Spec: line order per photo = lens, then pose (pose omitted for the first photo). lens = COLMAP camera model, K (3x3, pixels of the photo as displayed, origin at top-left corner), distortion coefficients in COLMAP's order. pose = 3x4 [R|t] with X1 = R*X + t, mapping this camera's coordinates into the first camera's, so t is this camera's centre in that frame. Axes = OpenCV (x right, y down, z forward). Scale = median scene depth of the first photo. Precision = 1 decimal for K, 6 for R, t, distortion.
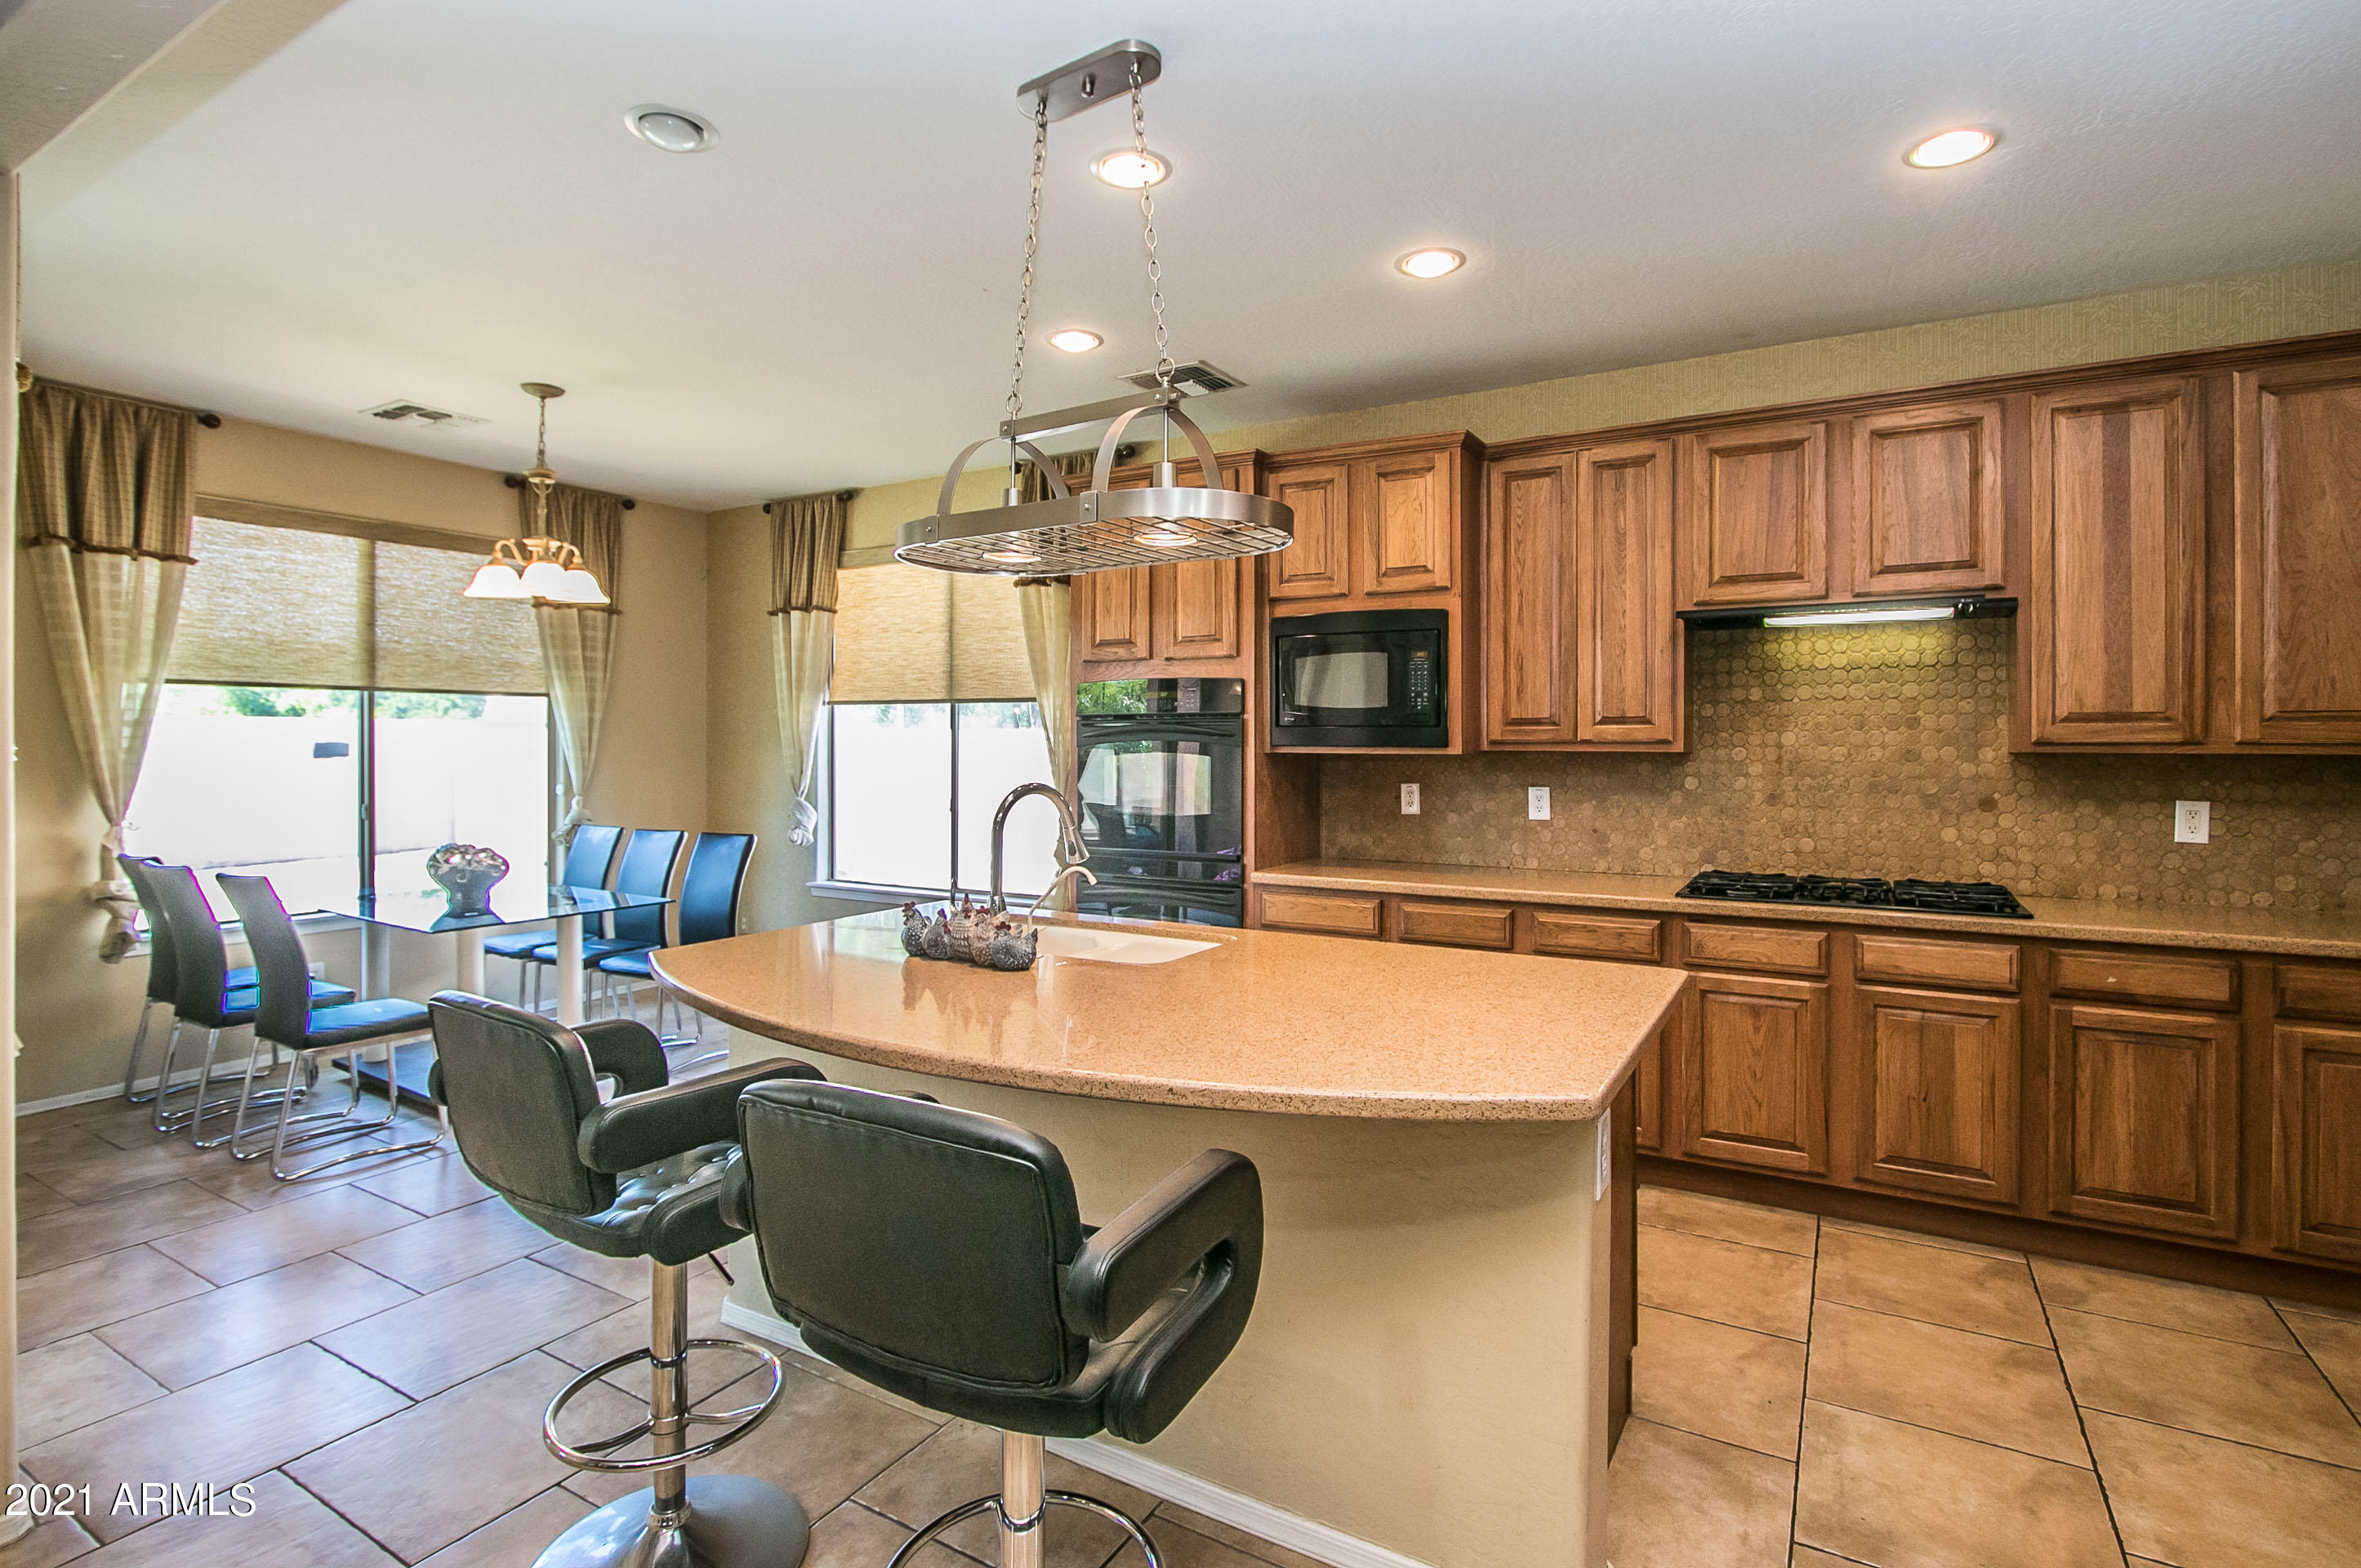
lens RADIAL K [[1112.4, 0, 1254.5], [0, 1112.4, 742.3], [0, 0, 1]] dist [-0.012313, -0.000010]
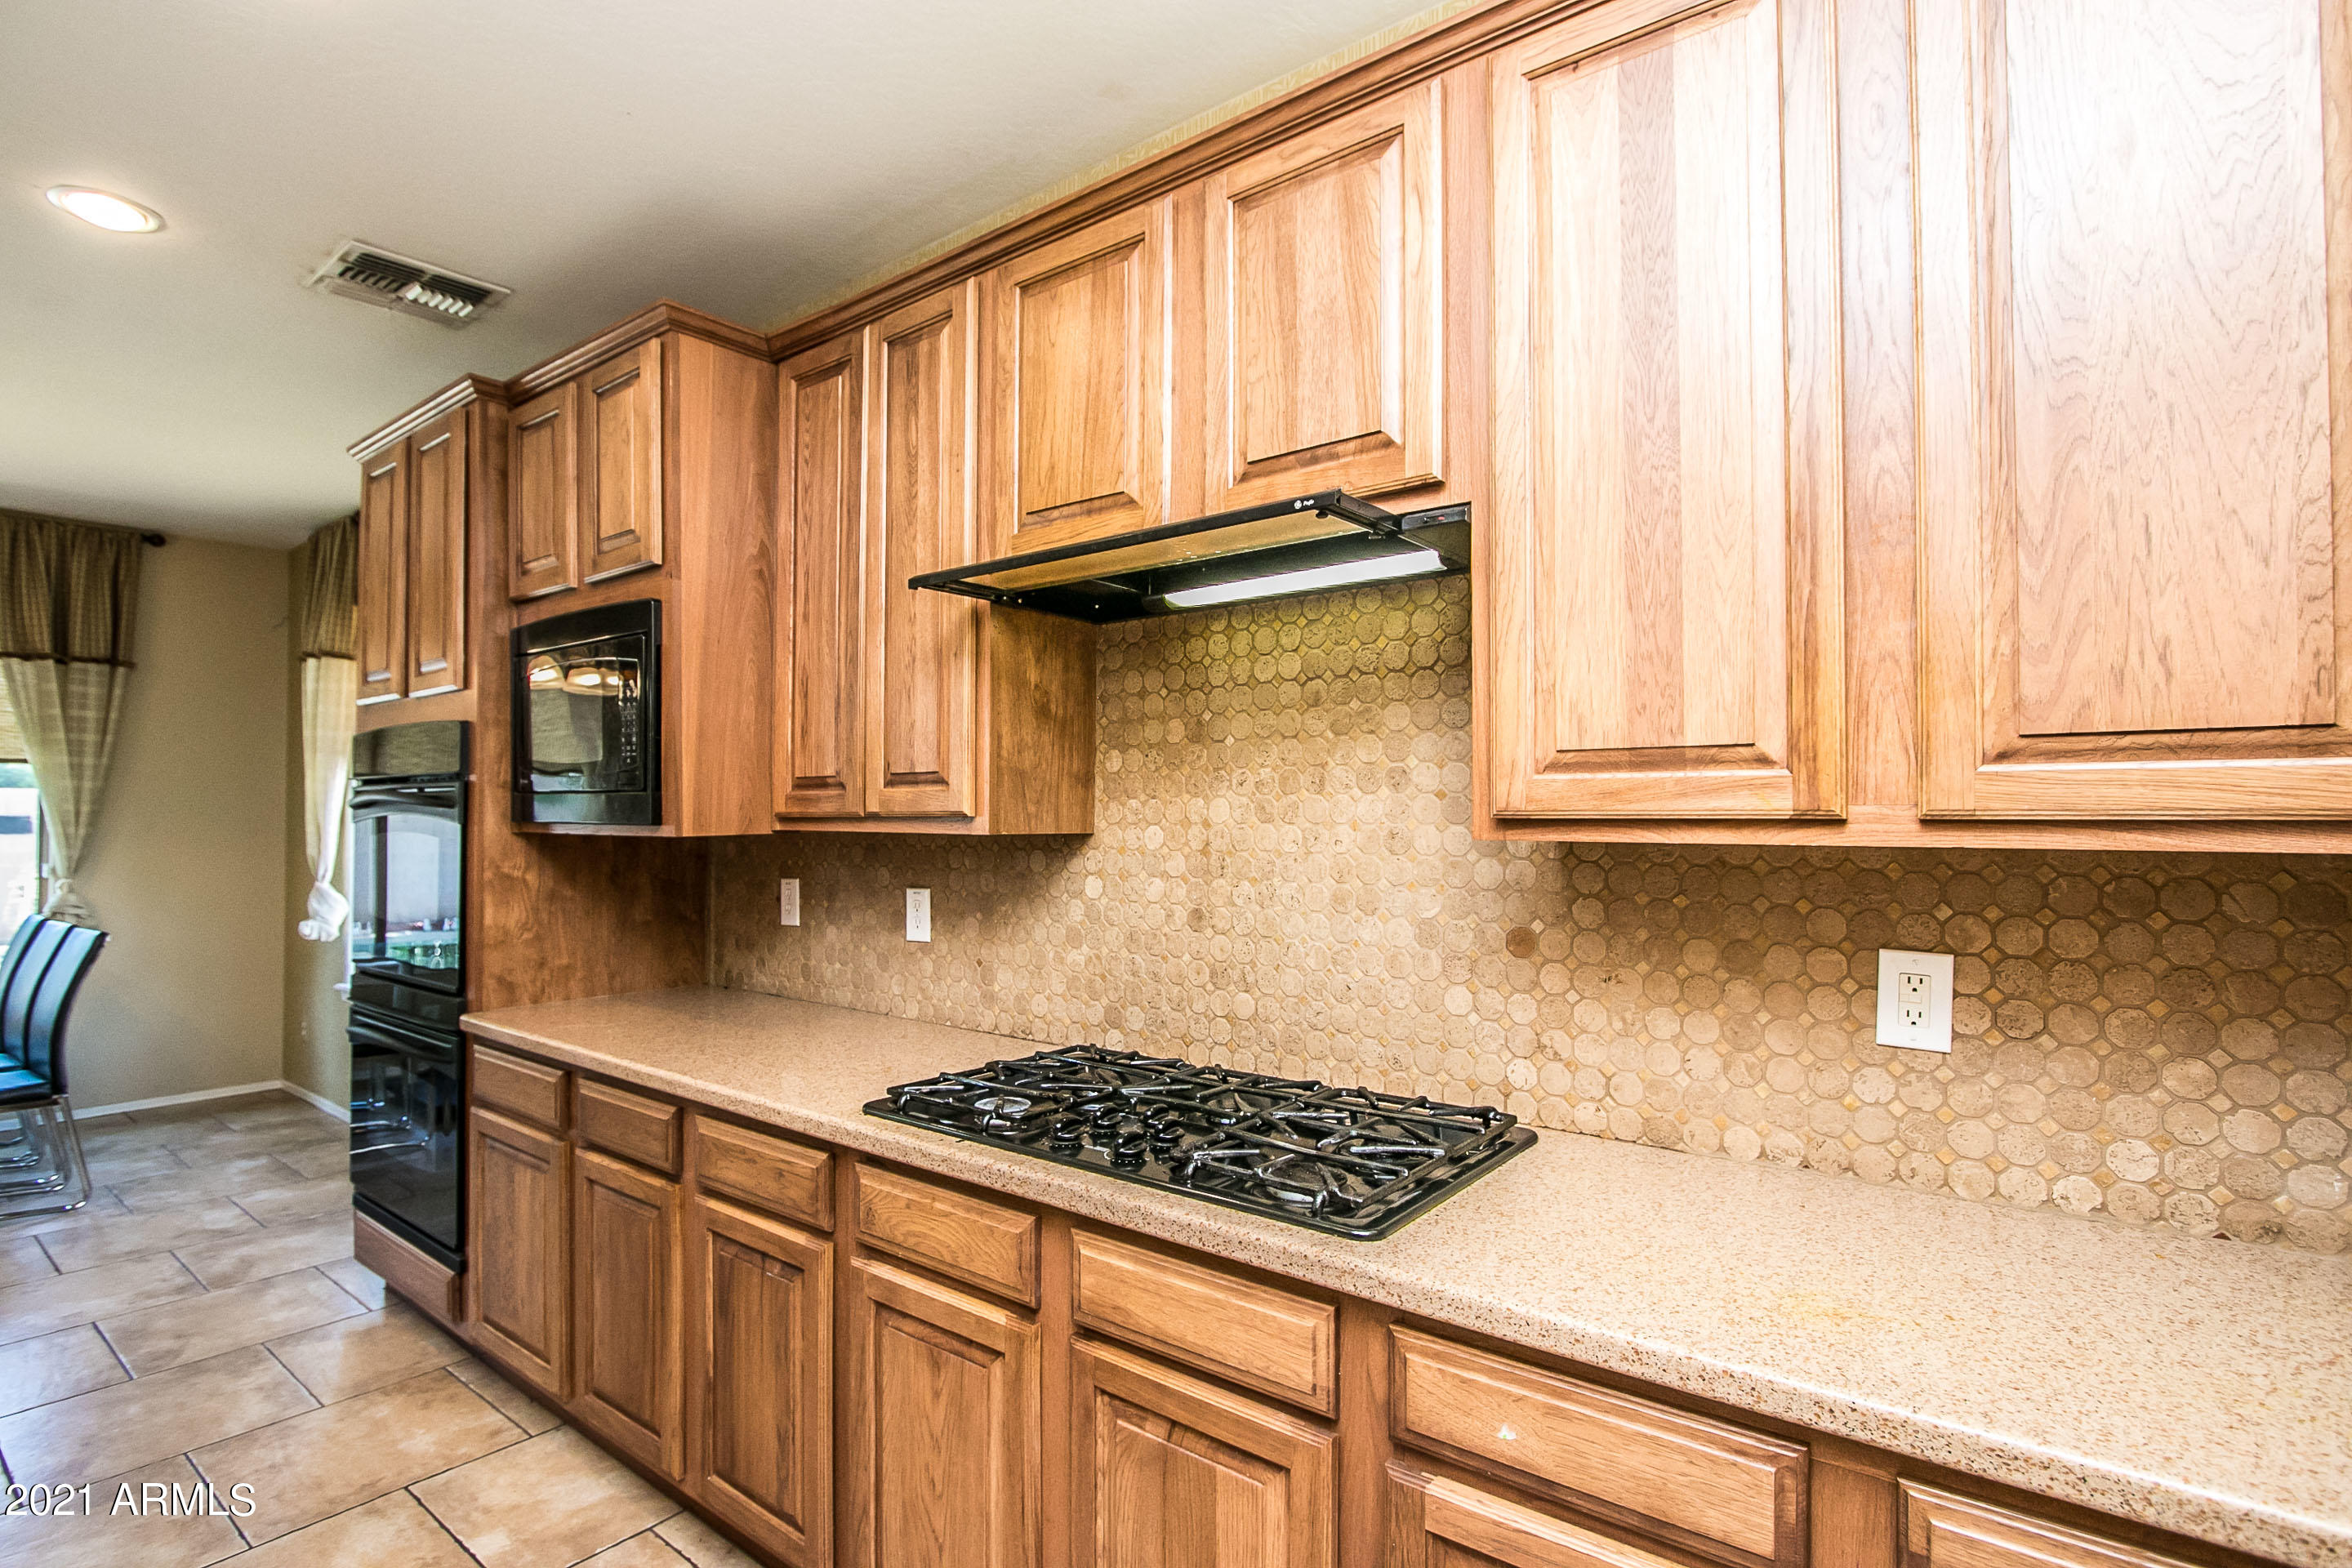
lens RADIAL K [[1107.0, 0, 1160.3], [0, 1107.0, 802.1], [0, 0, 1]] dist [-0.018798, 0.002371]
pose [[0.986205, -0.001746, -0.165517, 0.571741], [-0.000153, 0.999934, -0.011460, -0.001263], [0.165526, 0.011327, 0.986140, 0.474073]]
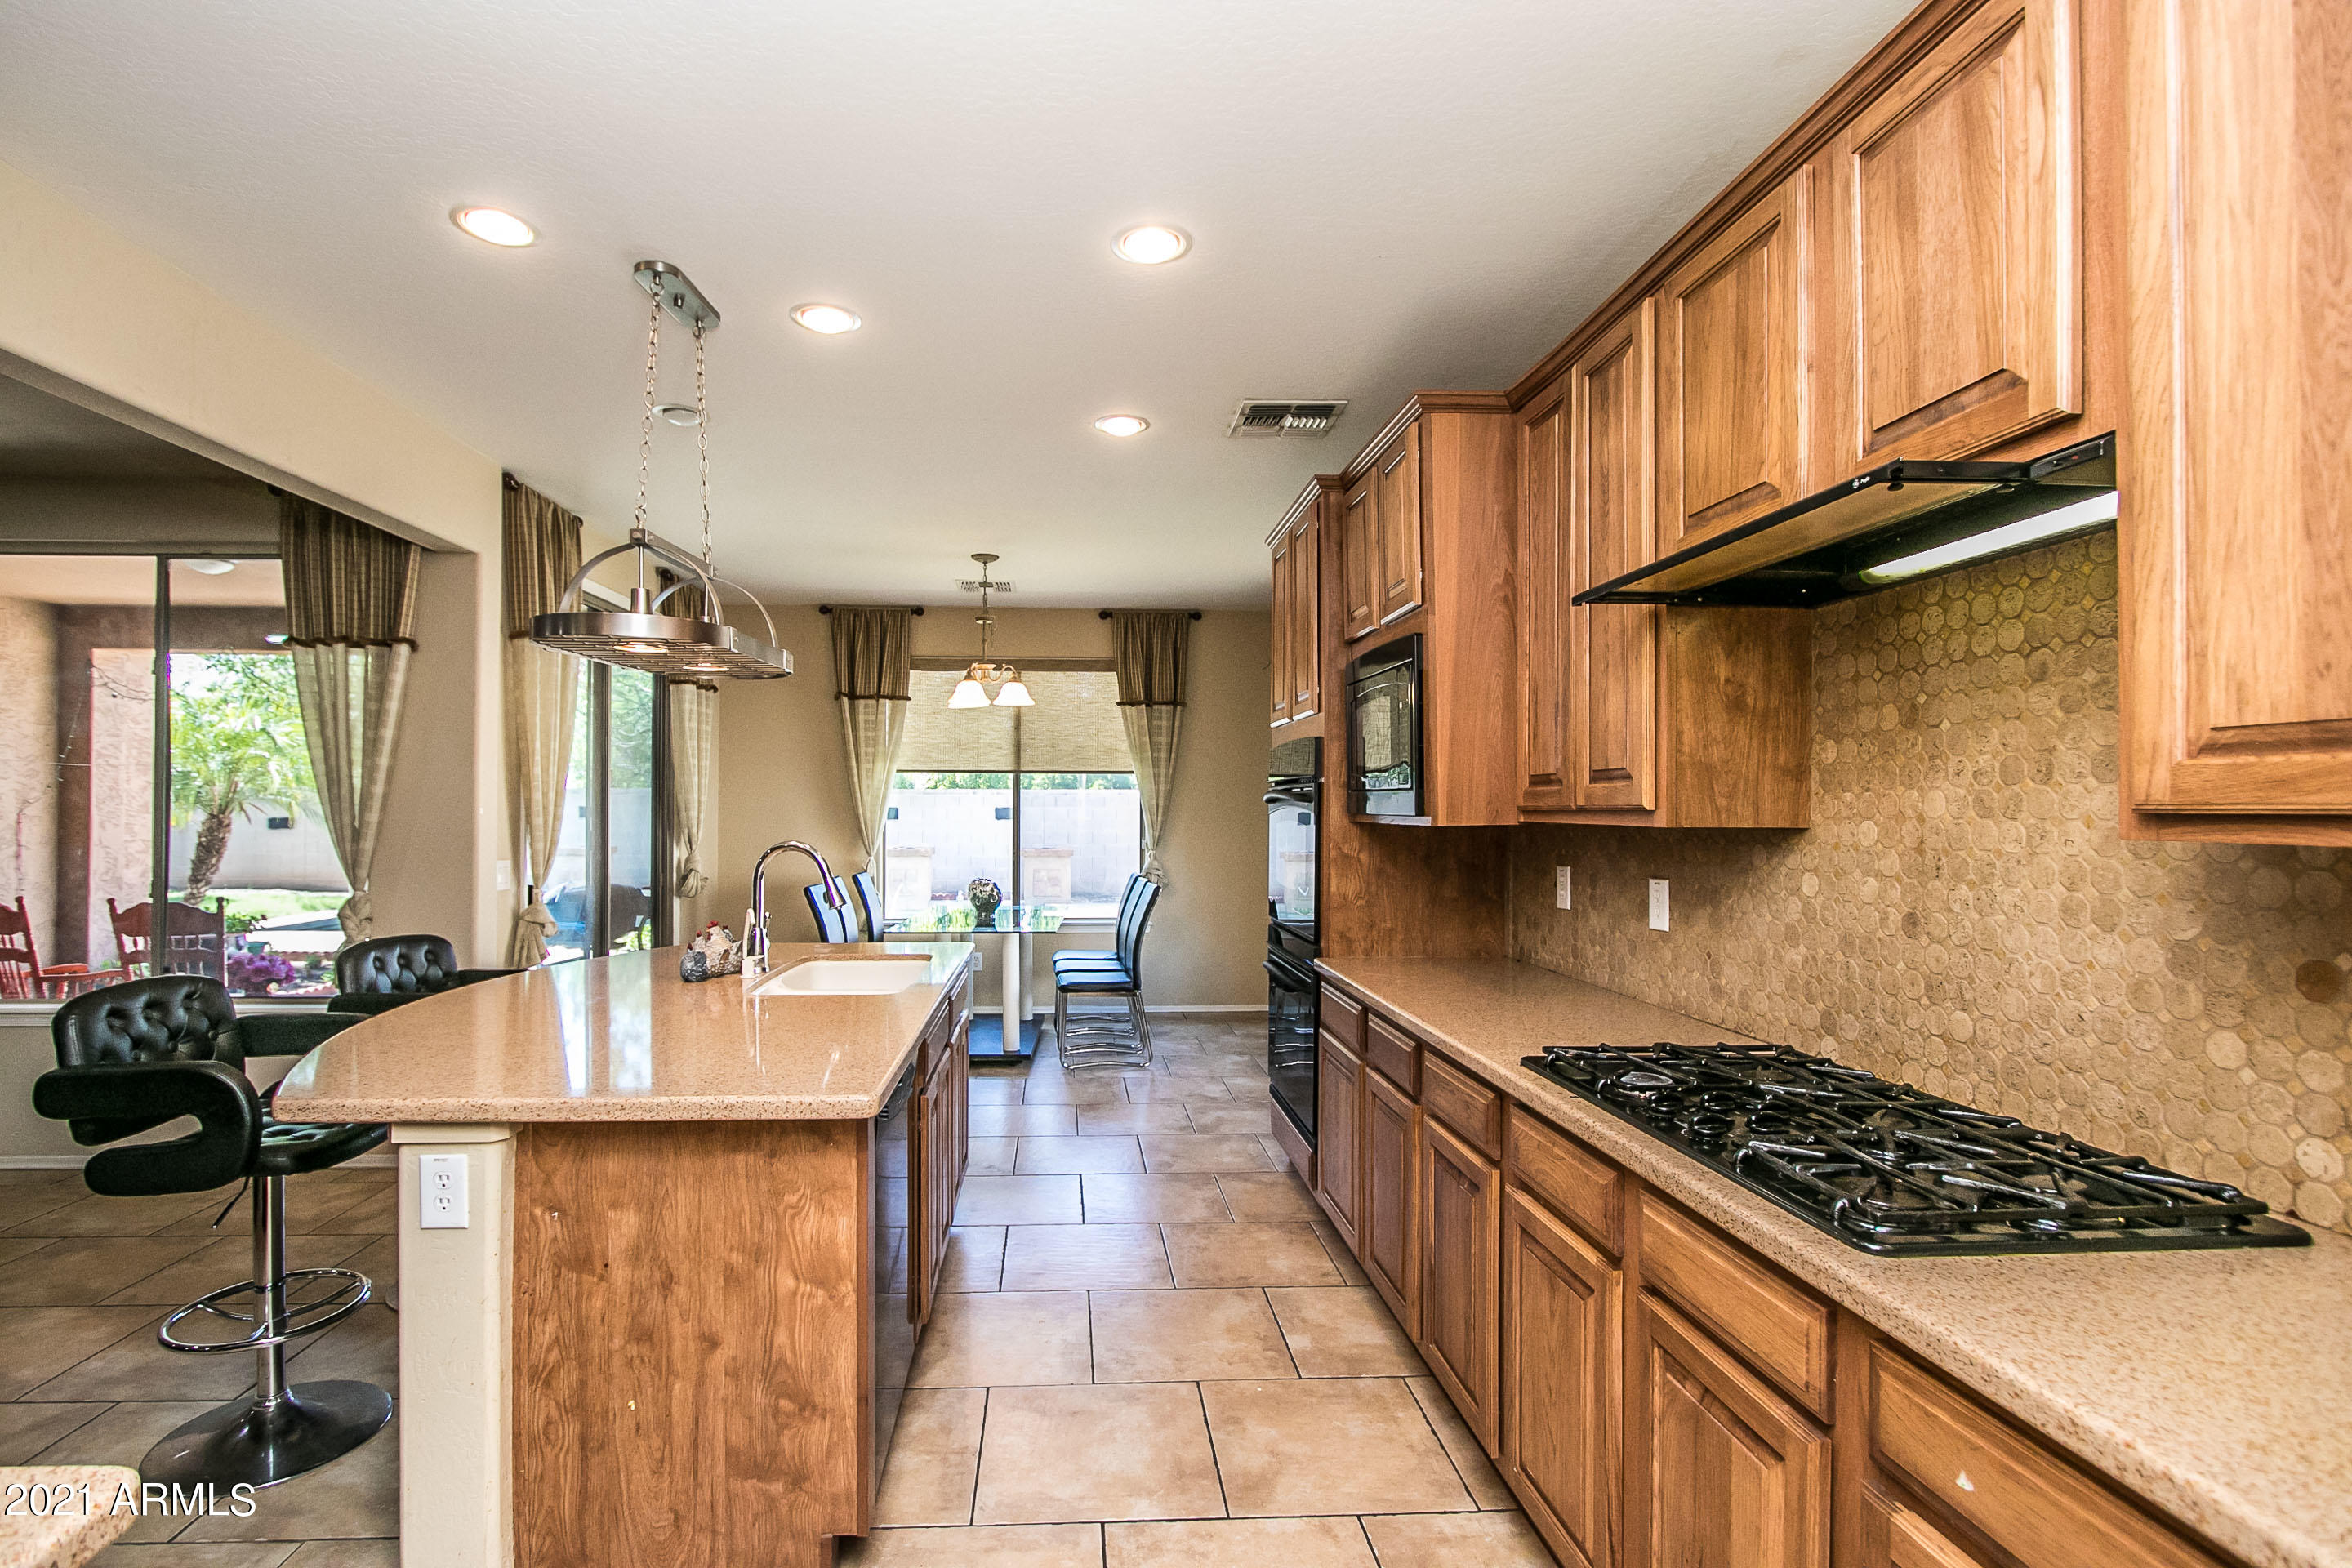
lens RADIAL K [[1107.0, 0, 1160.3], [0, 1107.0, 802.1], [0, 0, 1]] dist [-0.018798, 0.002371]
pose [[0.546785, -0.002824, -0.837268, 0.737360], [-0.002443, 0.999985, -0.004968, -0.001043], [0.837269, 0.004761, 0.546770, 0.468367]]
